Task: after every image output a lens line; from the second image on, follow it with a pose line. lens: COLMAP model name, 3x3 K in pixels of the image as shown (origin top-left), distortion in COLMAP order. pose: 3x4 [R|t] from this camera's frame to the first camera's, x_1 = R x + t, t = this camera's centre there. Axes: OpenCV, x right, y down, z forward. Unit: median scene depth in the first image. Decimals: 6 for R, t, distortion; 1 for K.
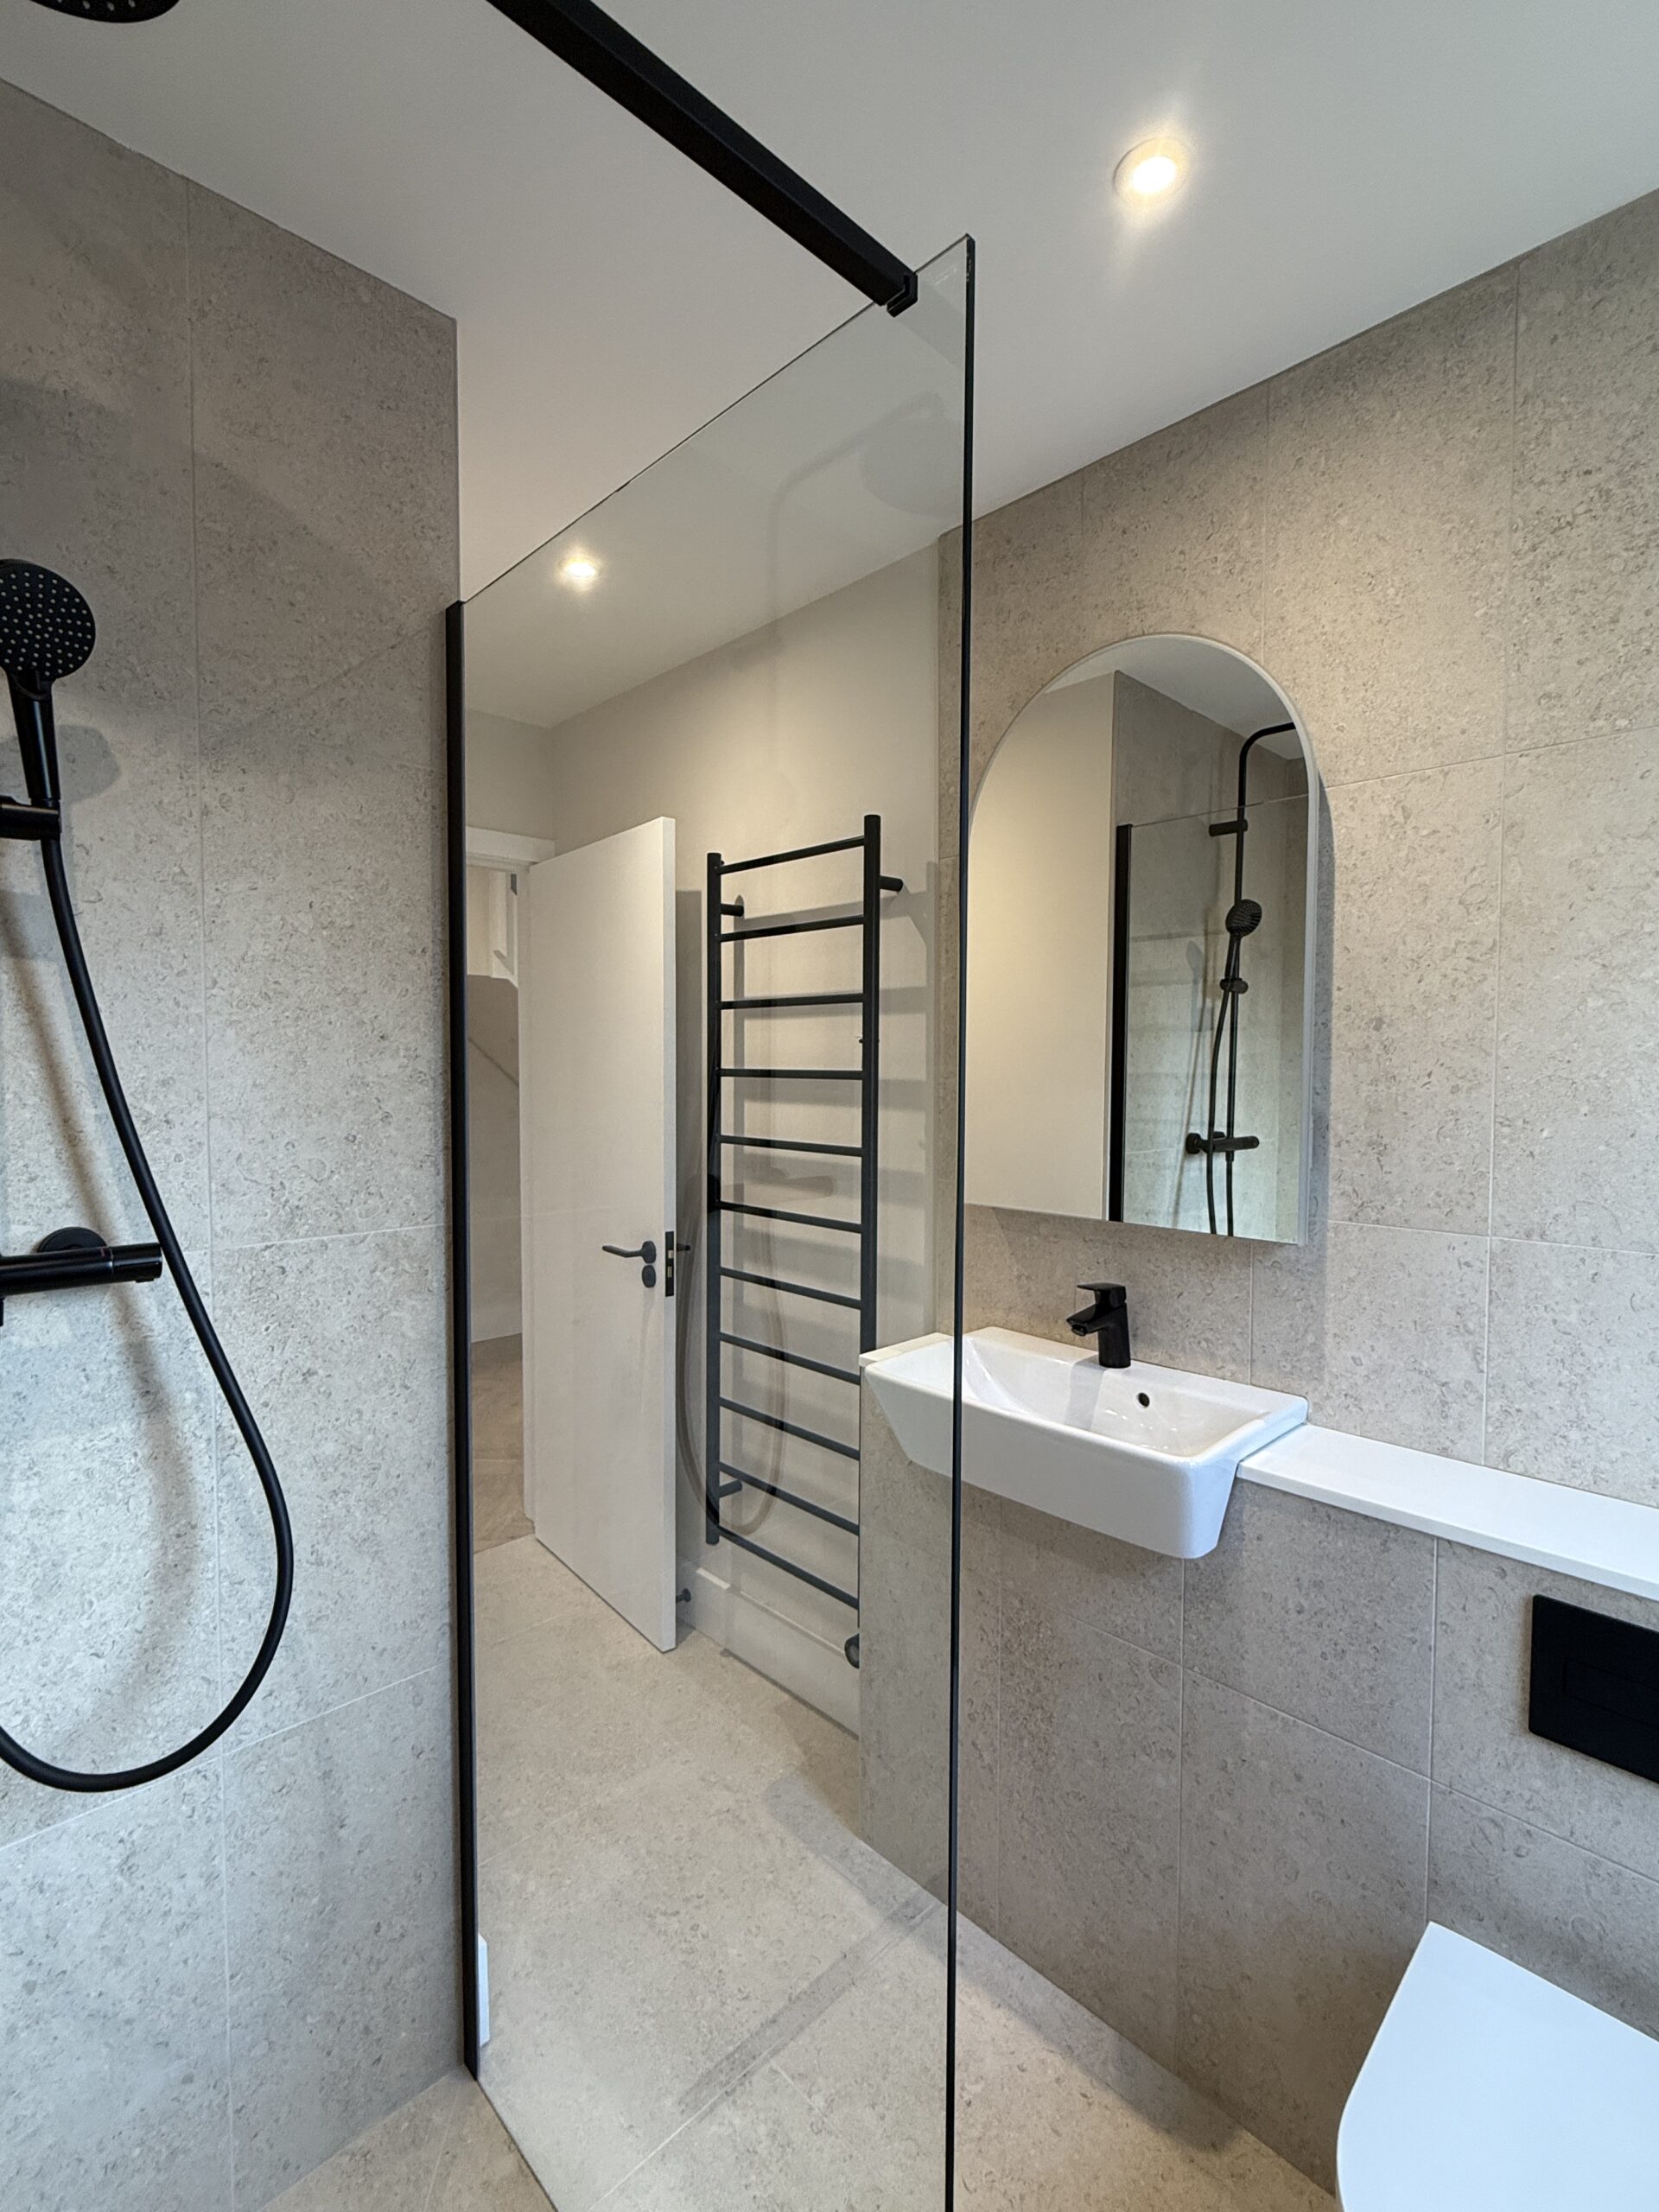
lens RADIAL K [[1053.0, 0, 829.5], [0, 1053.0, 1106.0], [0, 0, 1]] dist [-0.002750, -0.000909]
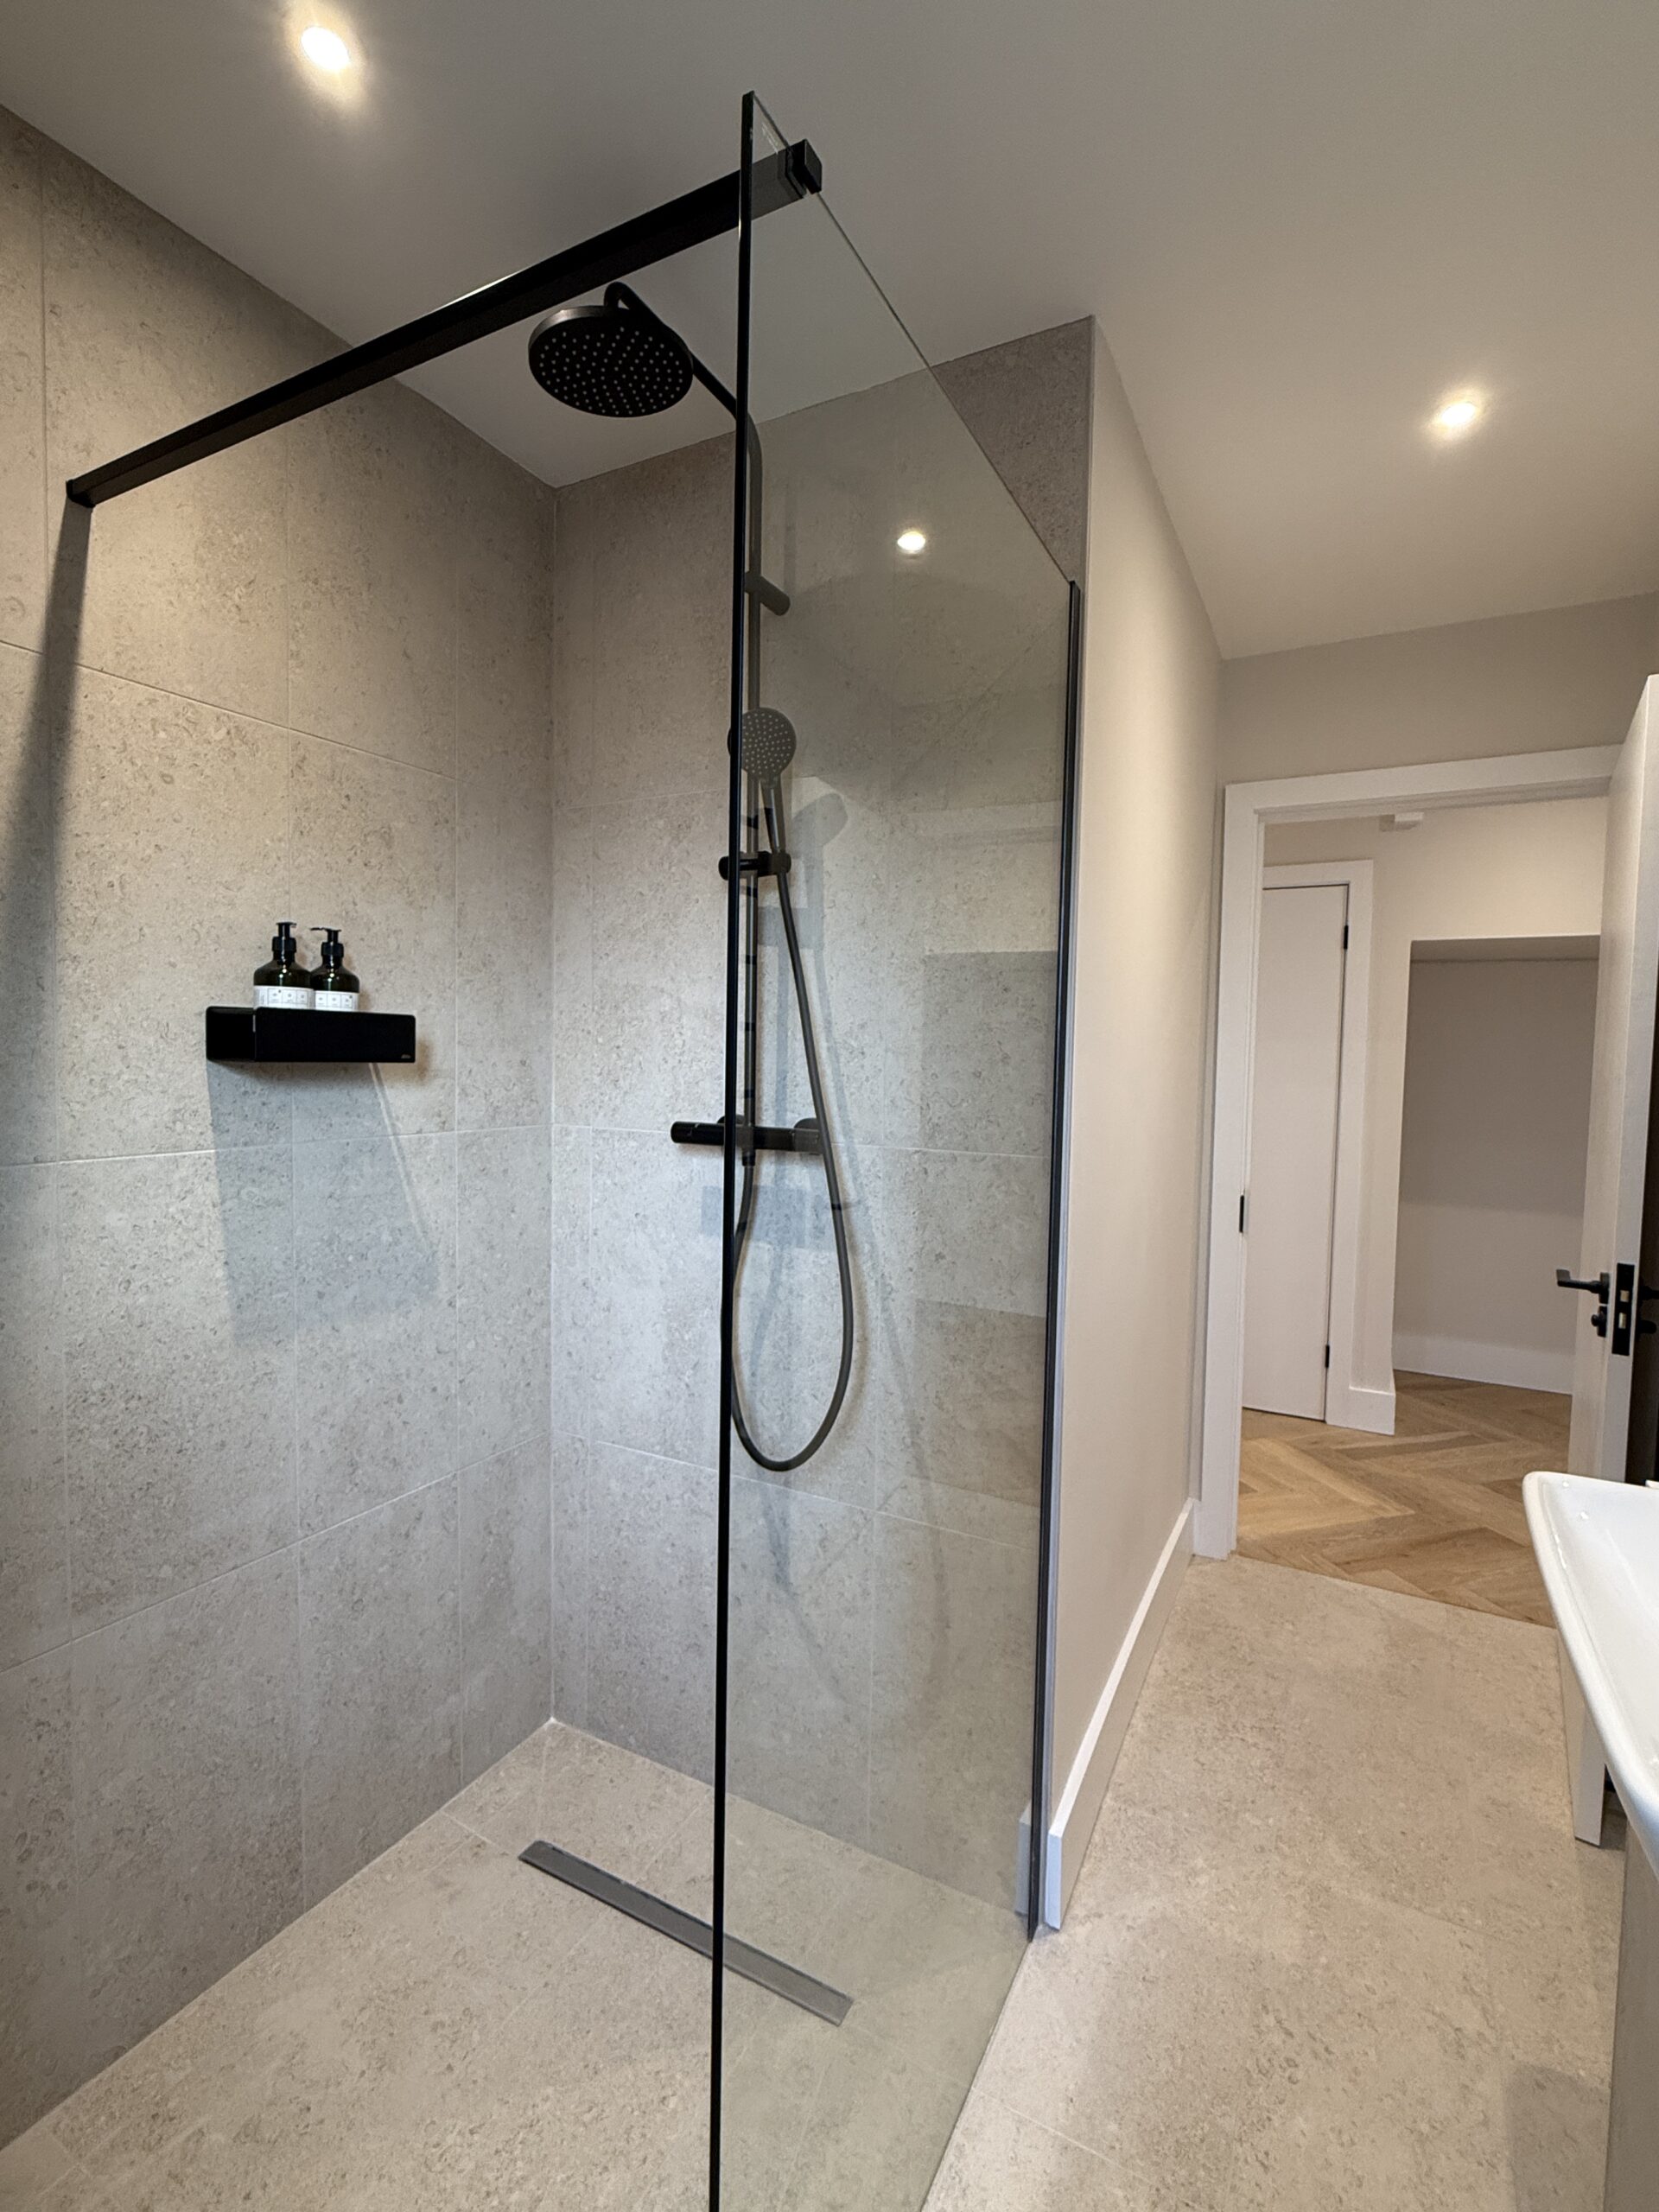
lens RADIAL K [[1028.3, 0, 791.4], [0, 1028.3, 1108.2], [0, 0, 1]] dist [-0.001378, 0.000352]
pose [[0.262159, 0.056978, -0.963341, 0.621127], [-0.058931, 0.997338, 0.042952, 0.030956], [0.963224, 0.045511, 0.264819, 0.466412]]
